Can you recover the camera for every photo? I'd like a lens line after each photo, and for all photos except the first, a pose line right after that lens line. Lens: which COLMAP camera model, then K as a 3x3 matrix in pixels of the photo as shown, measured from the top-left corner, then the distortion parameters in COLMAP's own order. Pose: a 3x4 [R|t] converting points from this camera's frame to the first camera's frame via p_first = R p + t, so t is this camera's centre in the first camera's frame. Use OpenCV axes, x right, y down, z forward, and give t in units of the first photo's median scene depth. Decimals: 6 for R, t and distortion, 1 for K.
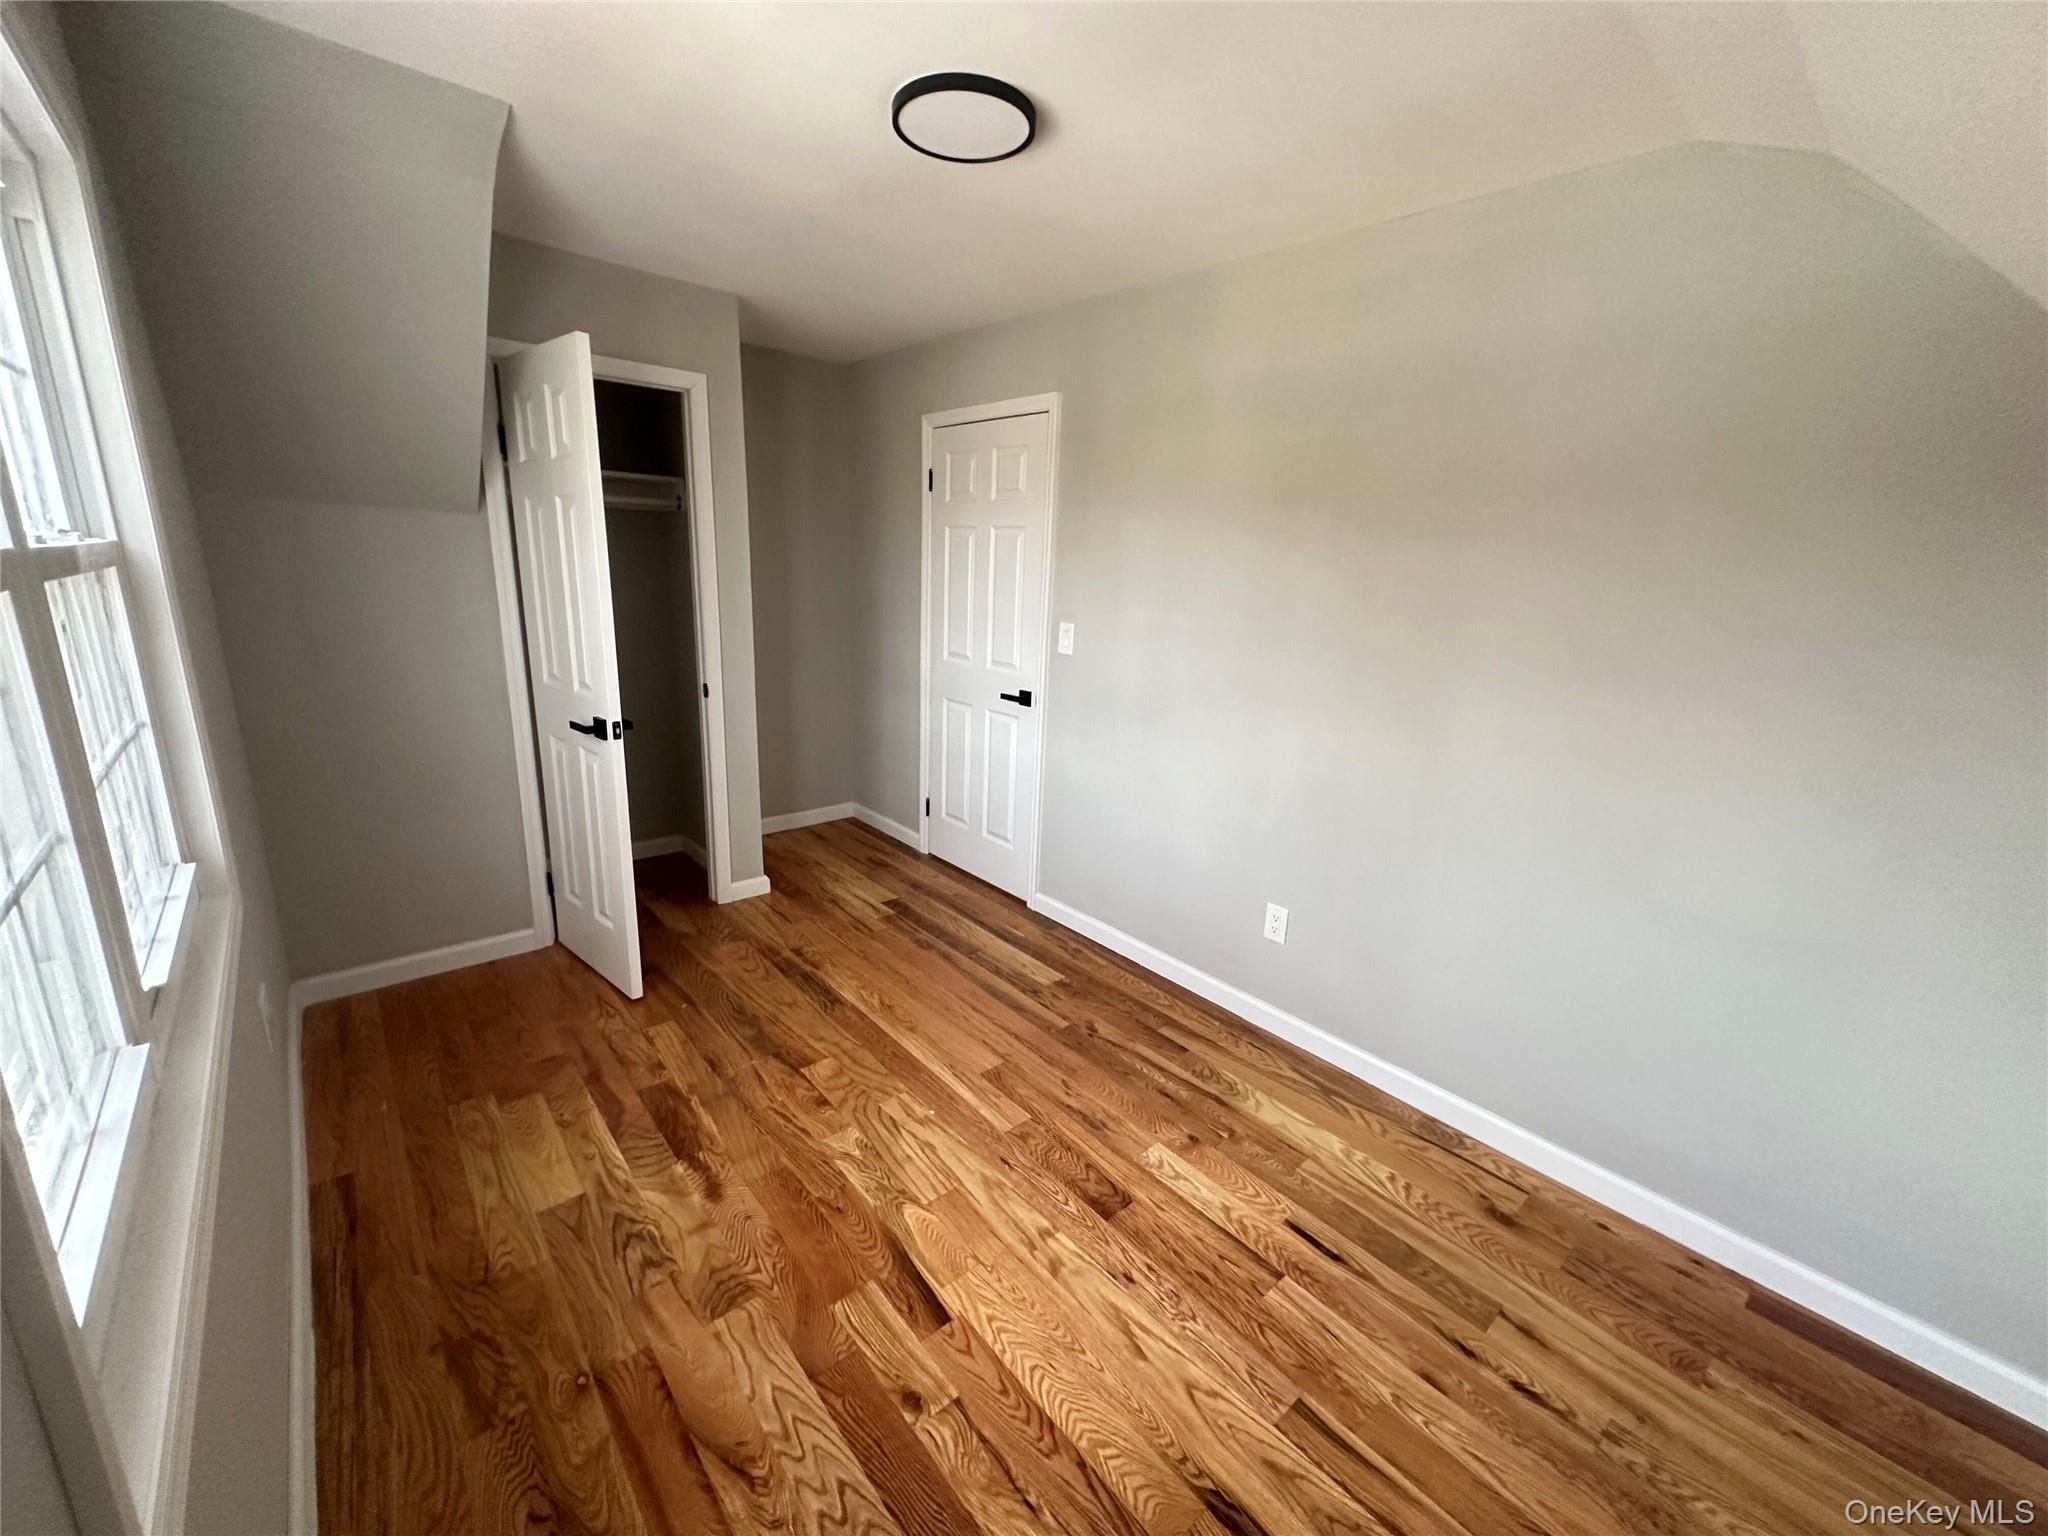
lens RADIAL K [[813.1, 0, 1024.0], [0, 813.1, 768.0], [0, 0, 1]] dist [-0.000932, 0.000460]
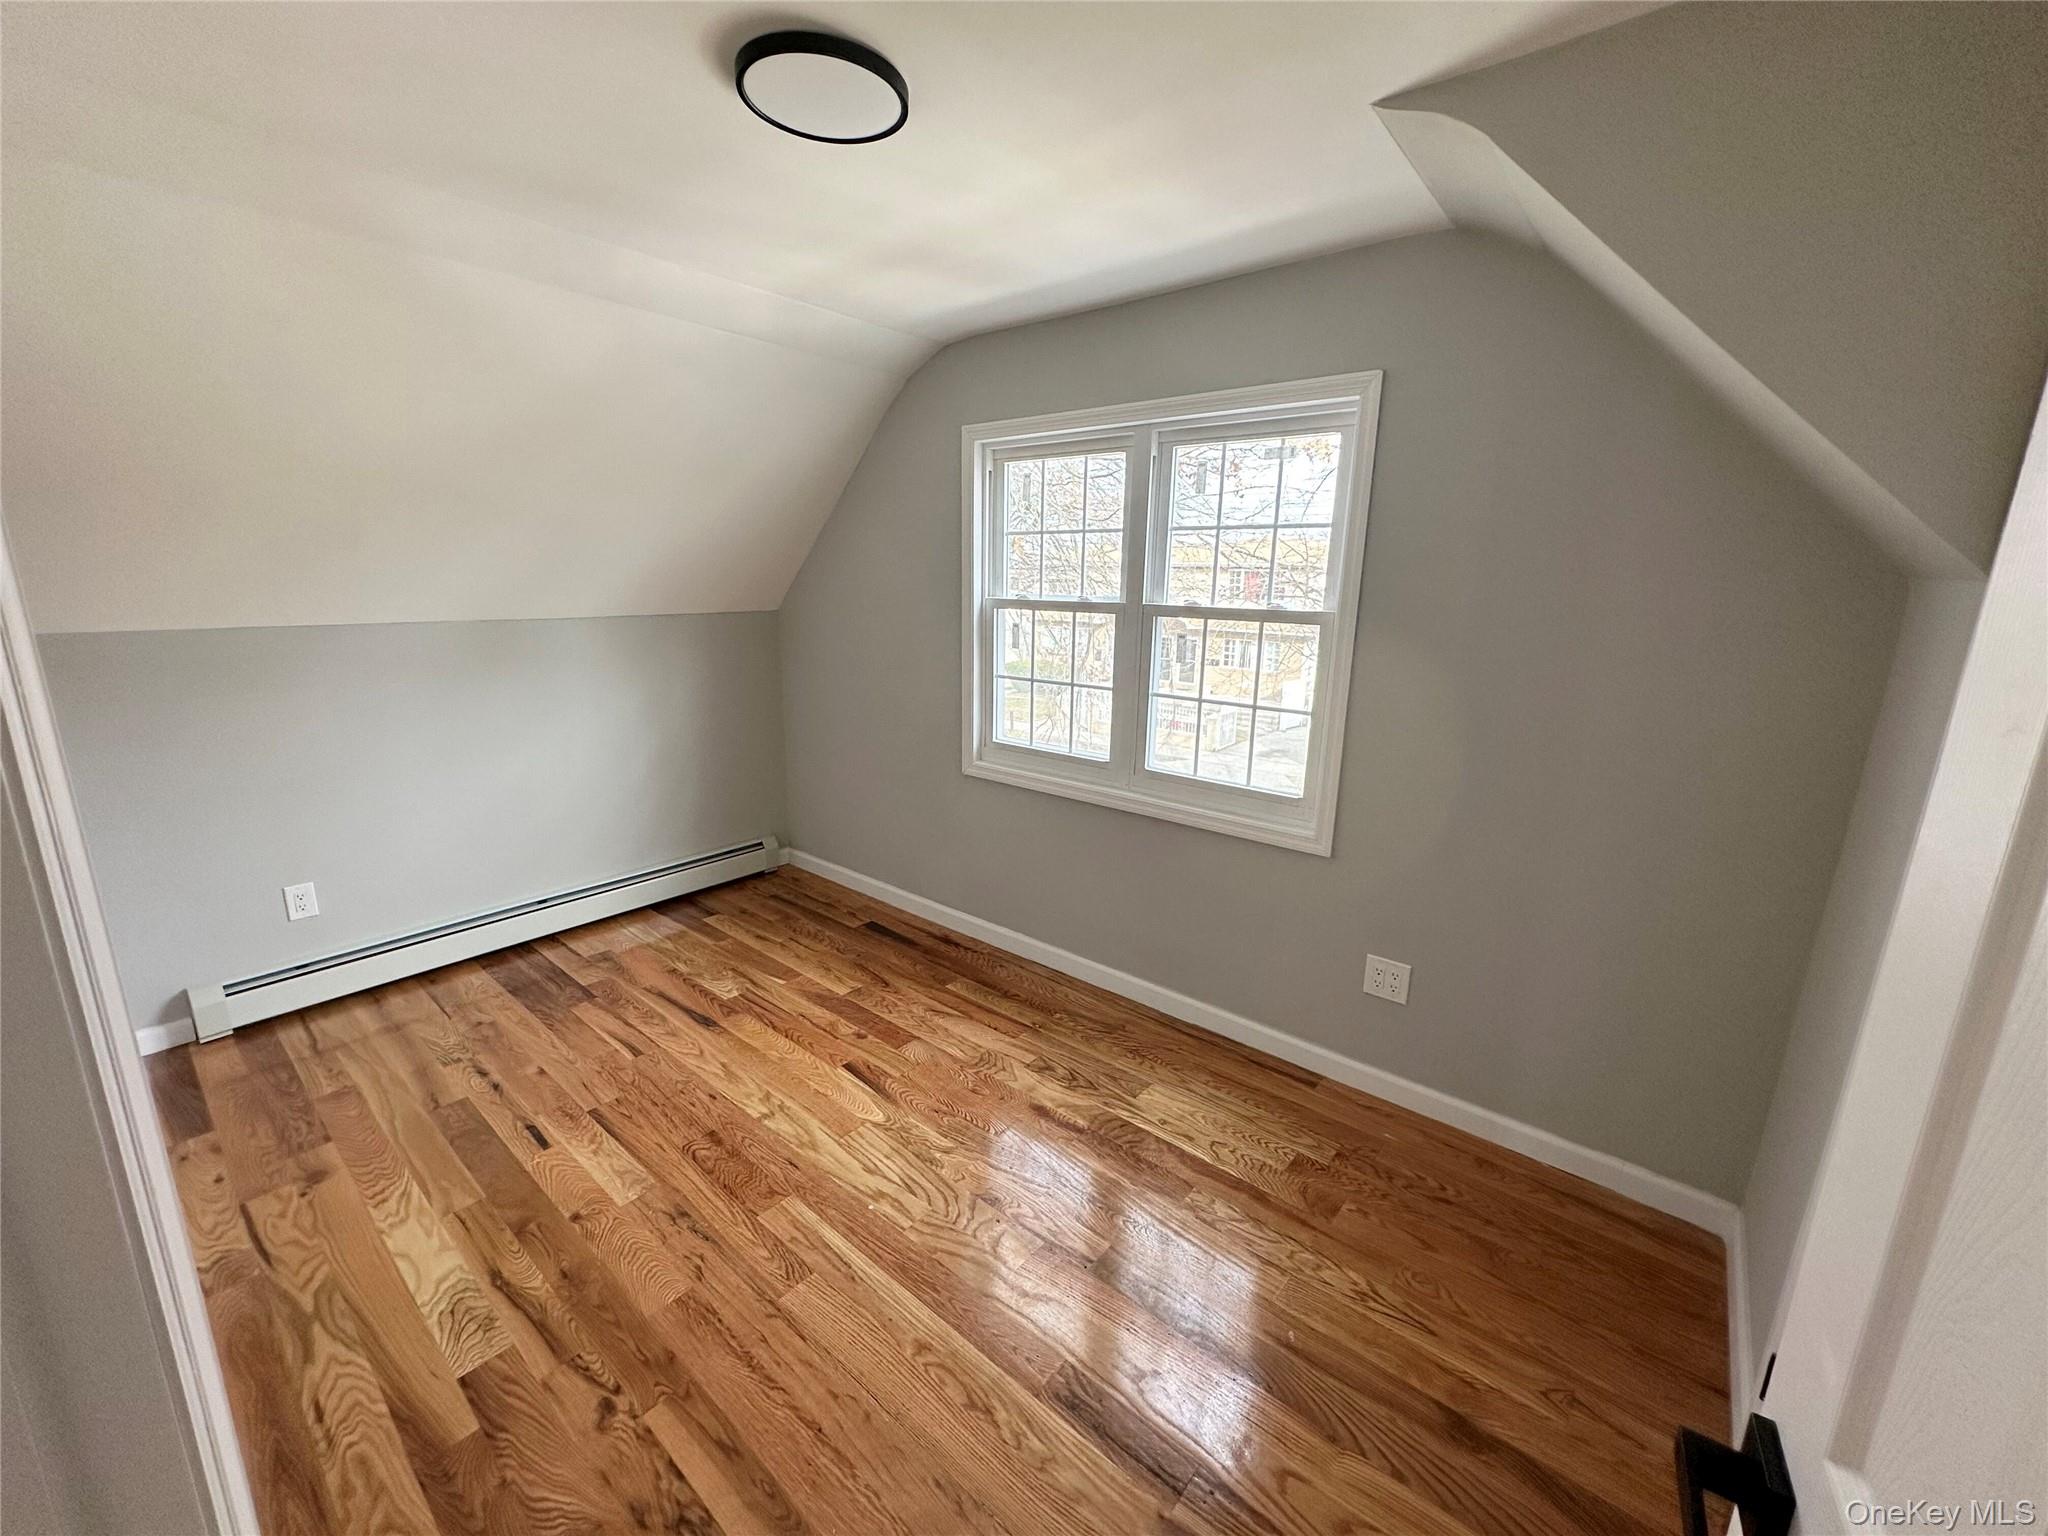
lens RADIAL K [[813.1, 0, 1024.0], [0, 813.1, 768.0], [0, 0, 1]] dist [-0.000932, 0.000460]
pose [[-0.985602, -0.025197, -0.167191, -0.126166], [-0.099454, 0.886074, 0.452749, -0.467700], [0.136736, 0.462858, -0.875823, 1.714525]]
